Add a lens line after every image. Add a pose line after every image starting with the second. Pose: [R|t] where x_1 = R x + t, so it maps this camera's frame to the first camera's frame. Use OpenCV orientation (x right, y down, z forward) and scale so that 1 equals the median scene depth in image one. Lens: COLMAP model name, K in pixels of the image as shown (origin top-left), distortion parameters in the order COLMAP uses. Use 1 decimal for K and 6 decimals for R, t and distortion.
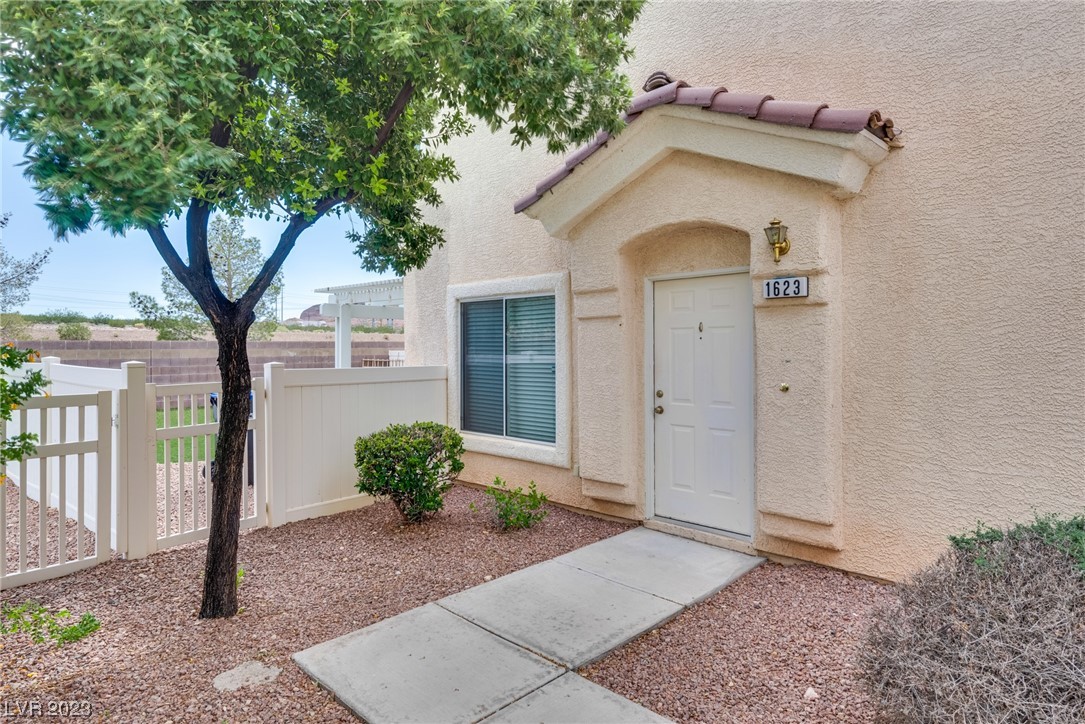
lens RADIAL K [[603.1, 0, 543.2], [0, 603.1, 351.1], [0, 0, 1]] dist [0.001363, 0.000520]
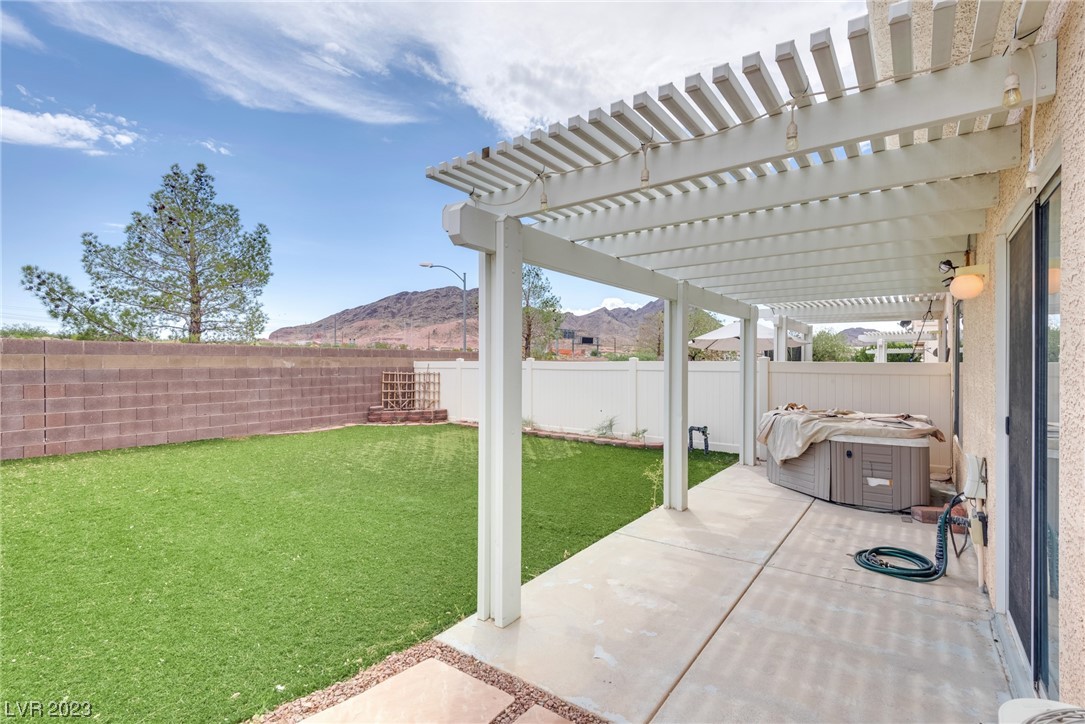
lens RADIAL K [[492.7, 0, 542.3], [0, 492.7, 367.1], [0, 0, 1]] dist [-0.001233, -0.000589]
pose [[0.992139, 0.001312, 0.125137, -0.204004], [-0.001165, 0.999999, -0.001249, 0.008628], [-0.125138, 0.001093, 0.992139, 0.413117]]
